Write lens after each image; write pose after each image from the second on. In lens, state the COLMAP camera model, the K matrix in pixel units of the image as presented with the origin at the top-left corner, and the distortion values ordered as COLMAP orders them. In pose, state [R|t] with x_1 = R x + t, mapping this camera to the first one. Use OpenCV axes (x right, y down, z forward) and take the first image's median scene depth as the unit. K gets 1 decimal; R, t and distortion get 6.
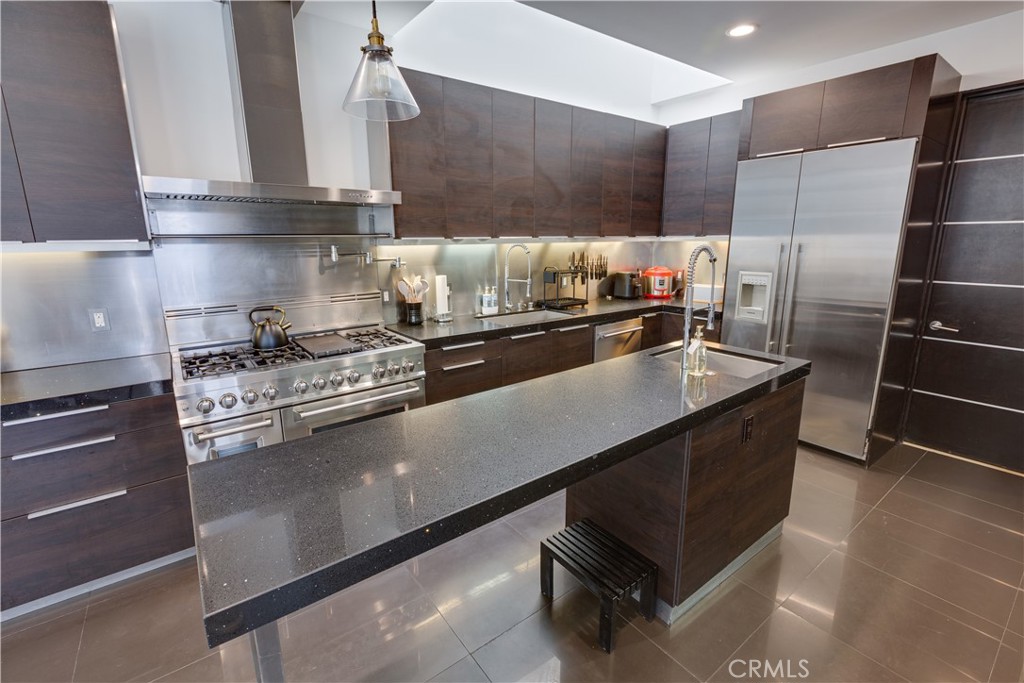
lens RADIAL K [[455.3, 0, 514.2], [0, 455.3, 341.8], [0, 0, 1]] dist [0.003353, 0.000129]
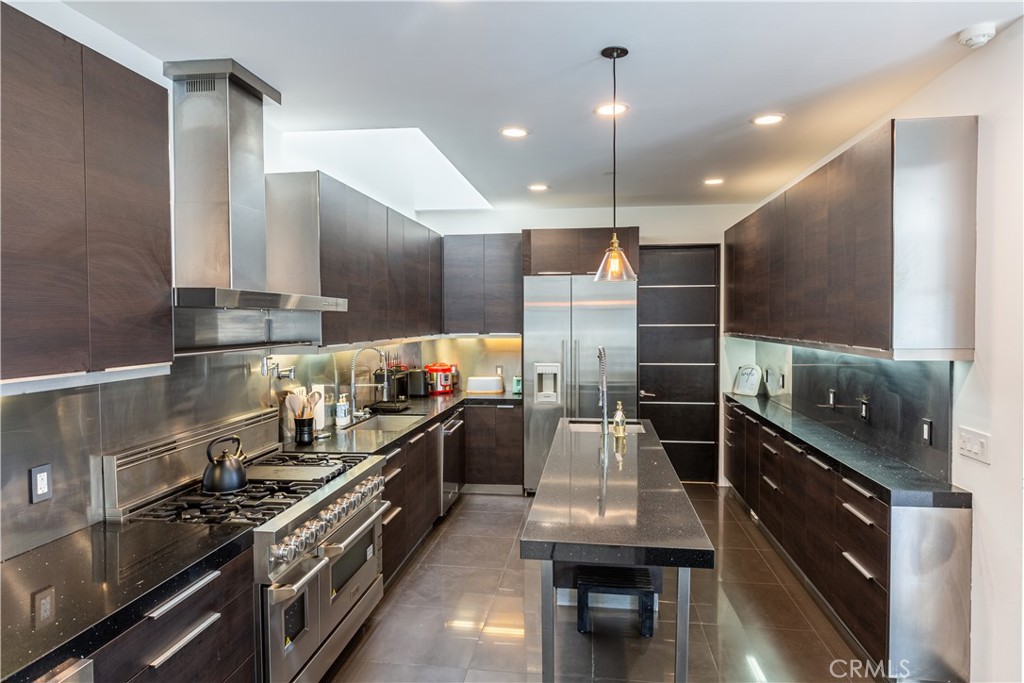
lens RADIAL K [[615.4, 0, 511.3], [0, 615.4, 341.1], [0, 0, 1]] dist [0.000912, 0.000140]
pose [[0.700975, -0.024345, 0.712770, -0.641211], [0.161780, 0.978792, -0.125671, -0.016656], [-0.694594, 0.203404, 0.690048, -0.079000]]
